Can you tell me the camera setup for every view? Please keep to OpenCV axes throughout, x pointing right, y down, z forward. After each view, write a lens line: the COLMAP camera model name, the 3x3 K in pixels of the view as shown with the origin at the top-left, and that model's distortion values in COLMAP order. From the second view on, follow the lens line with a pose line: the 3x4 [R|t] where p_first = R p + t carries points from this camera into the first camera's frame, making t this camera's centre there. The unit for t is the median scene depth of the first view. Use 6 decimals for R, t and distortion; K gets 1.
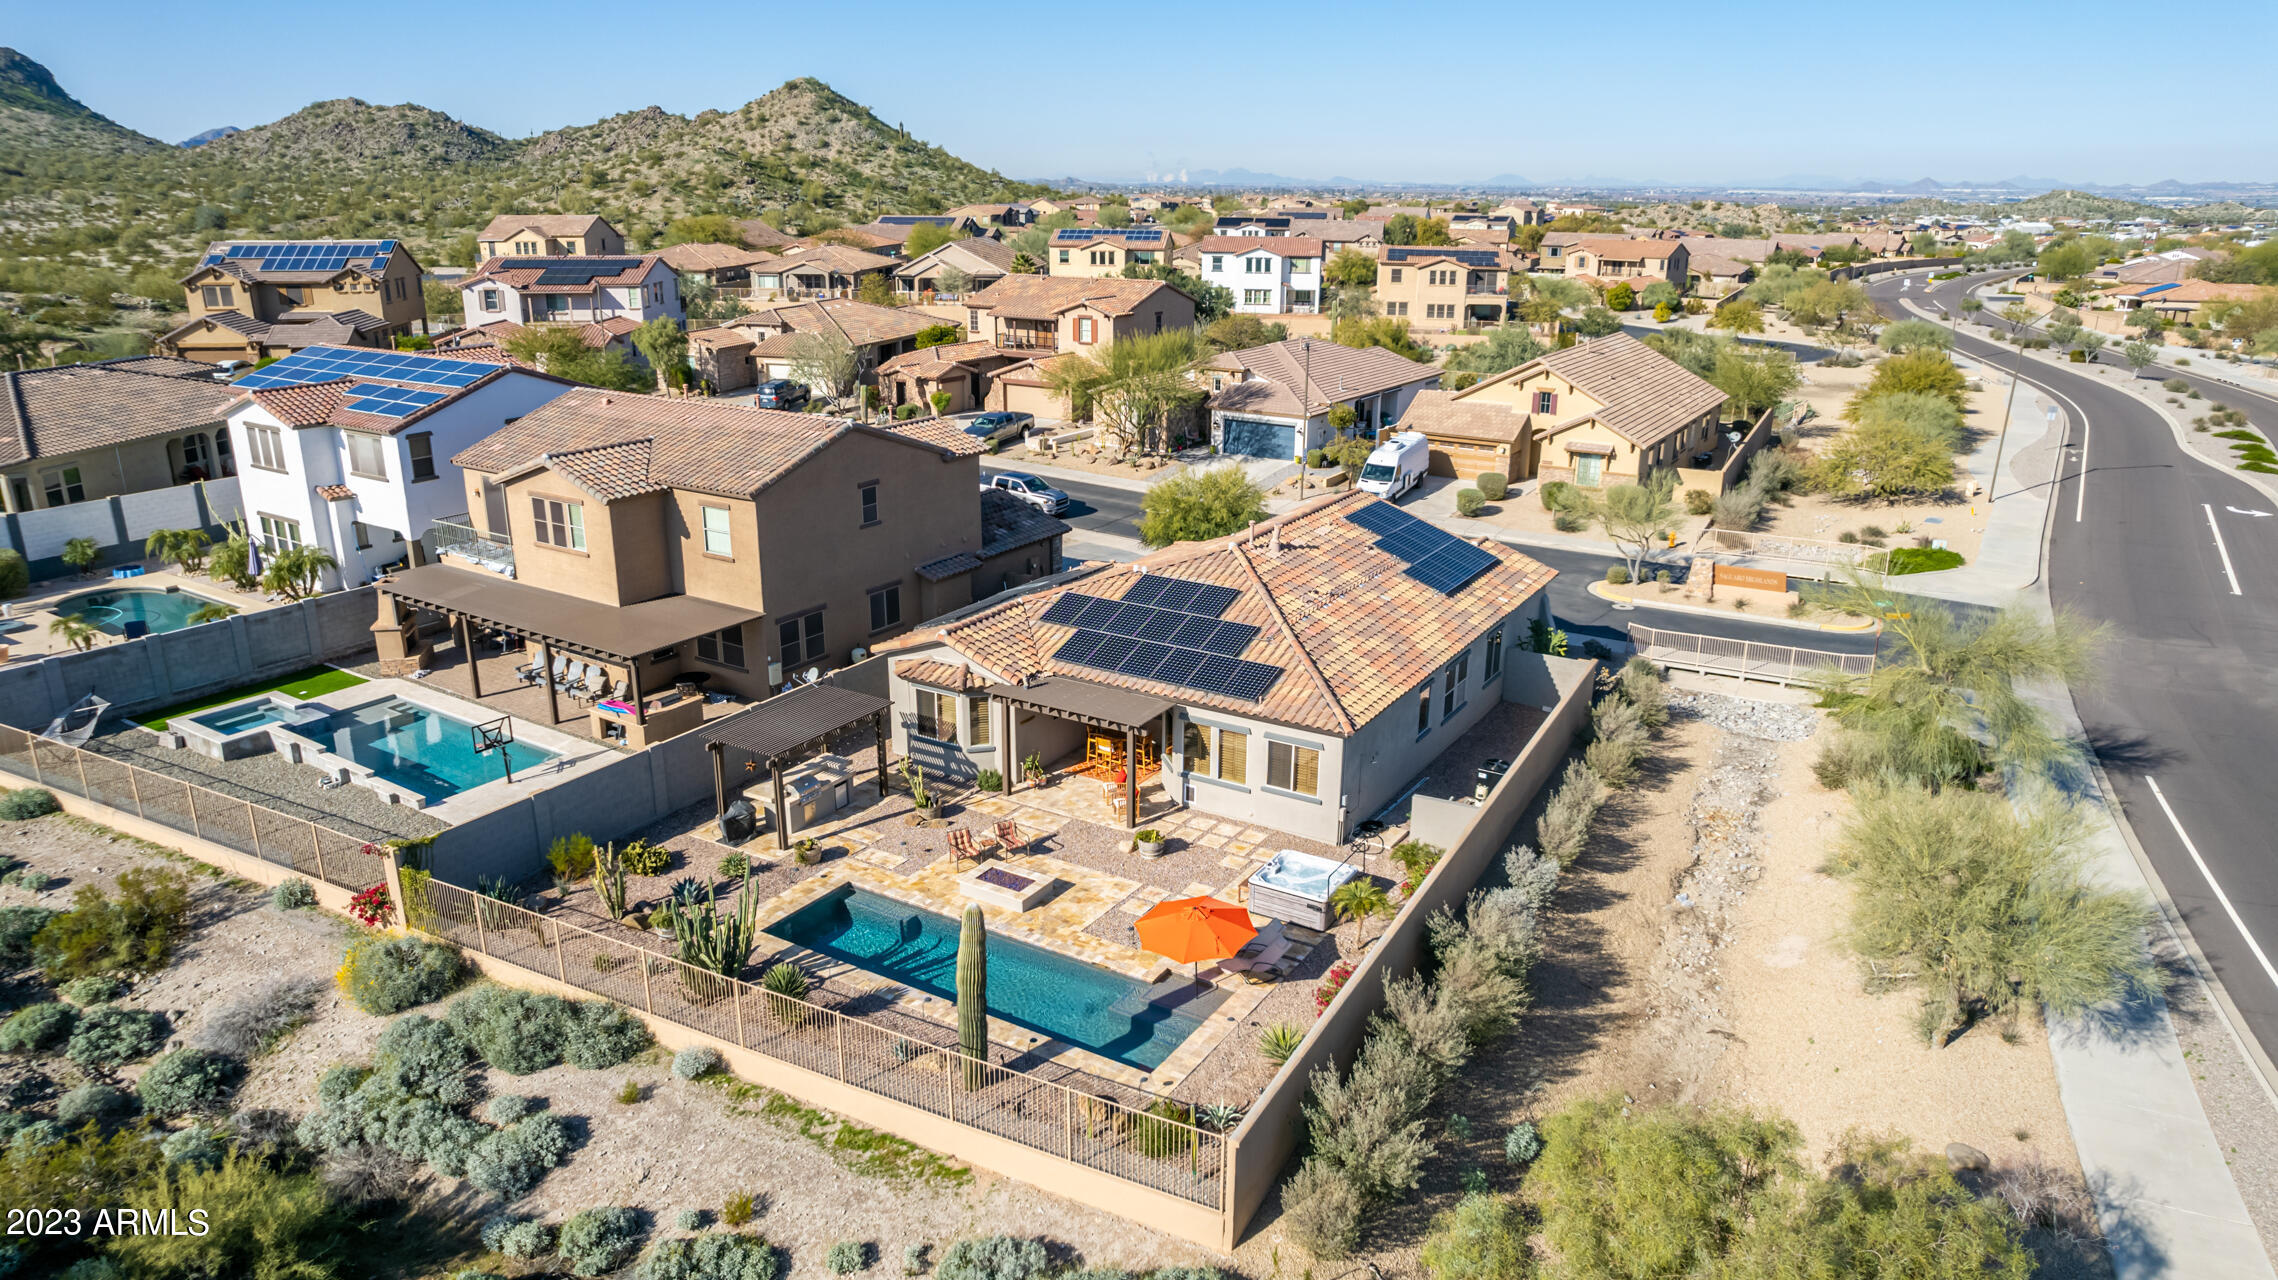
lens RADIAL K [[1454.1, 0, 1136.3], [0, 1454.1, 634.5], [0, 0, 1]] dist [-0.068830, 0.061020]
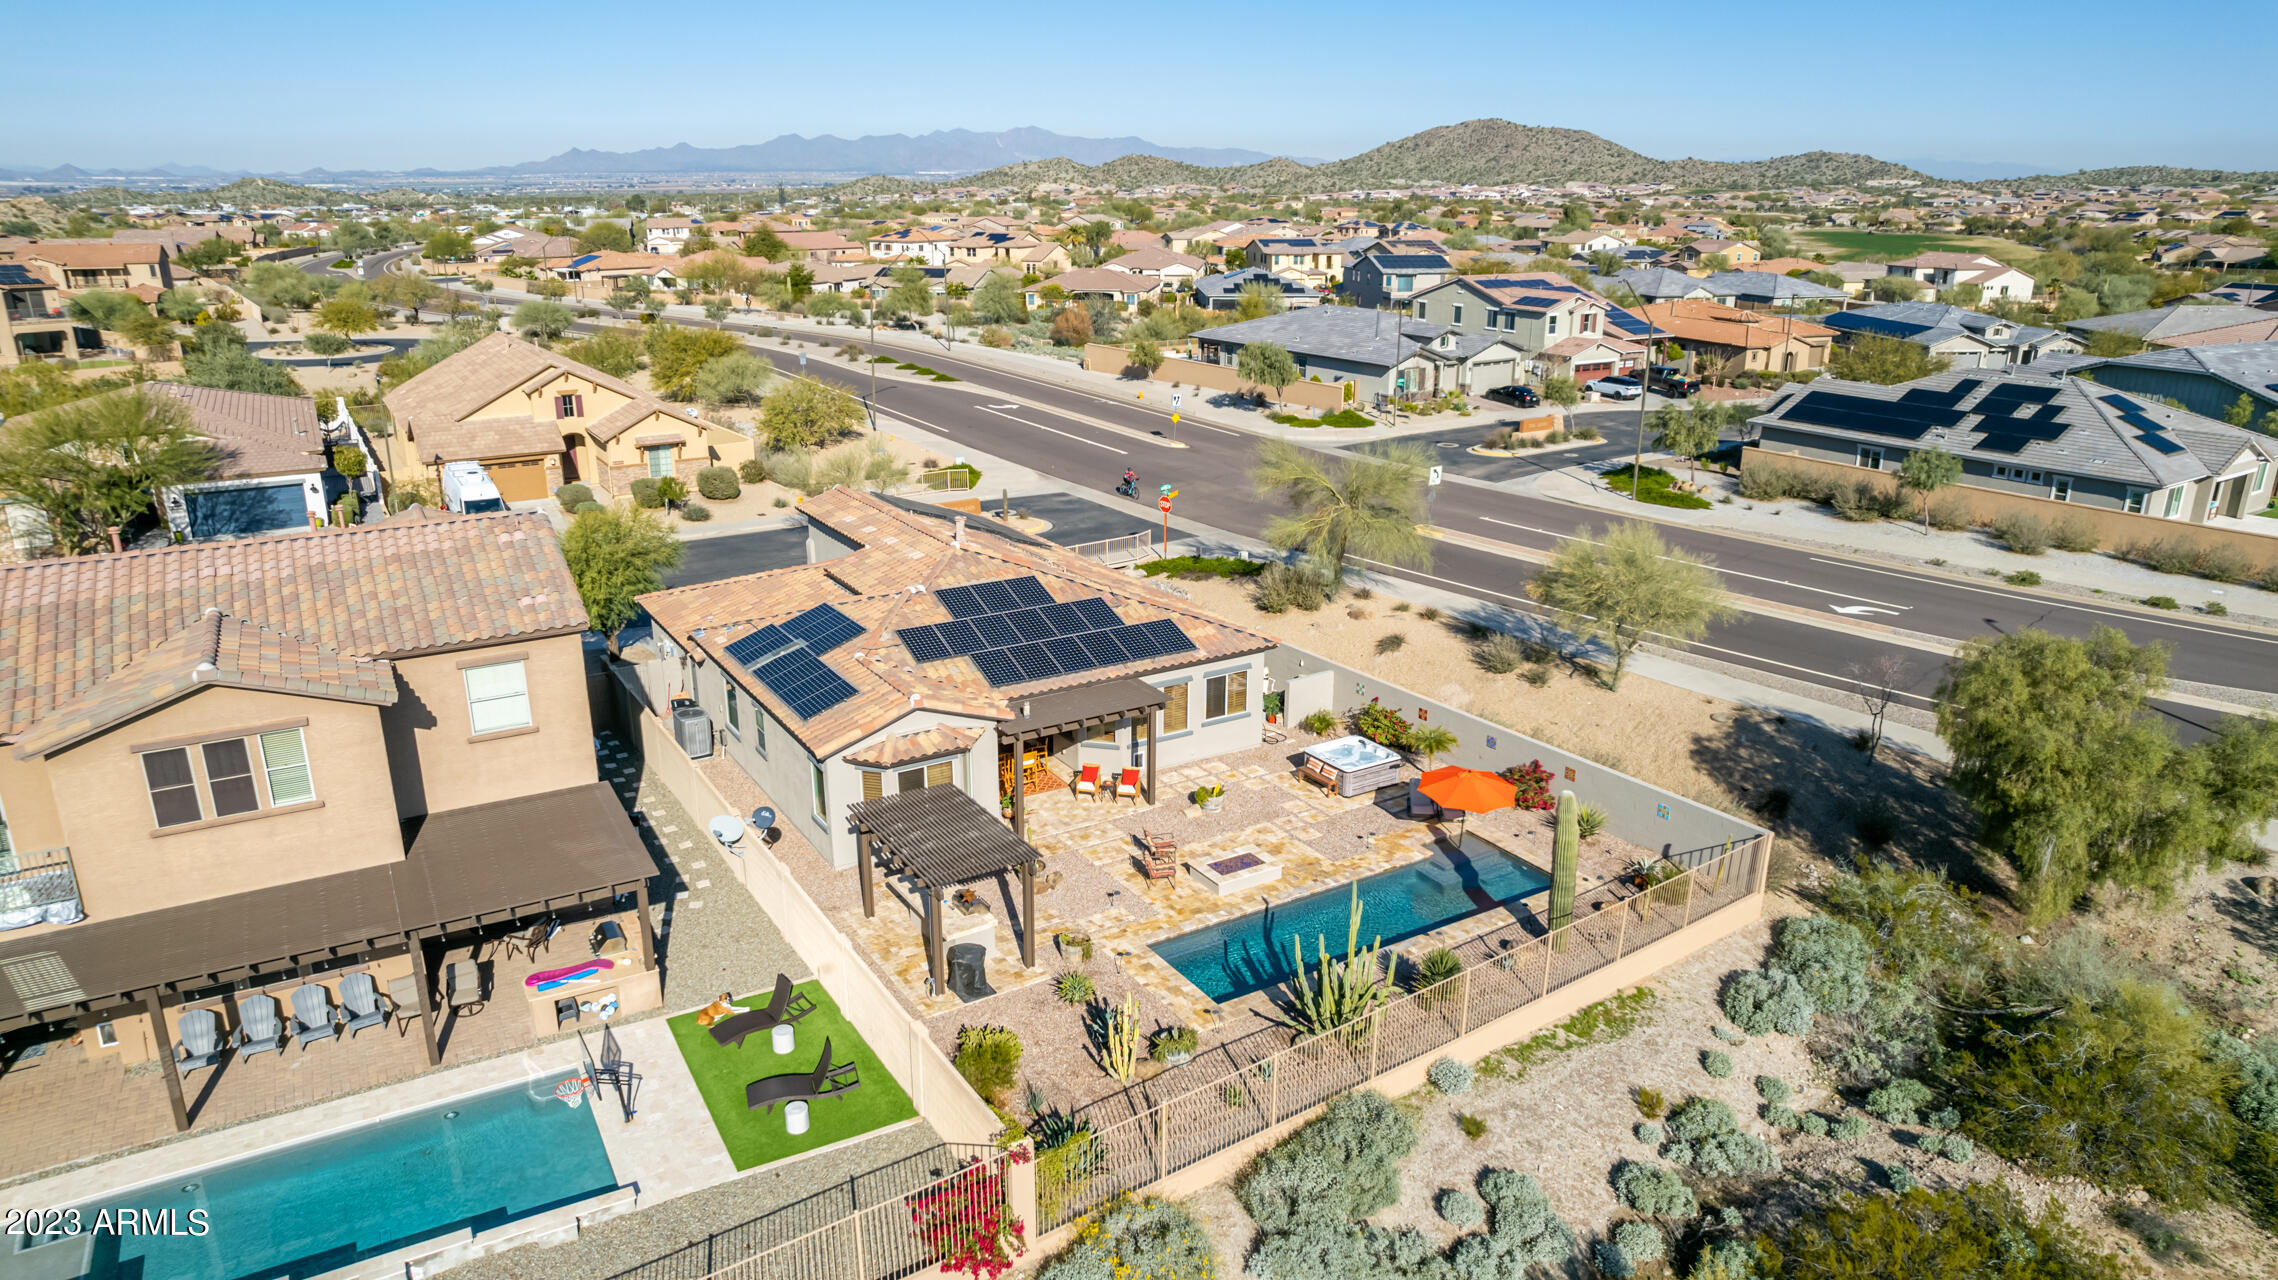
lens RADIAL K [[1454.1, 0, 1136.3], [0, 1454.1, 634.5], [0, 0, 1]] dist [-0.068830, 0.061020]
pose [[0.458828, -0.275907, 0.844601, -0.764309], [0.269000, 0.949091, 0.163908, -0.138547], [-0.846827, 0.151992, 0.509689, 0.418661]]
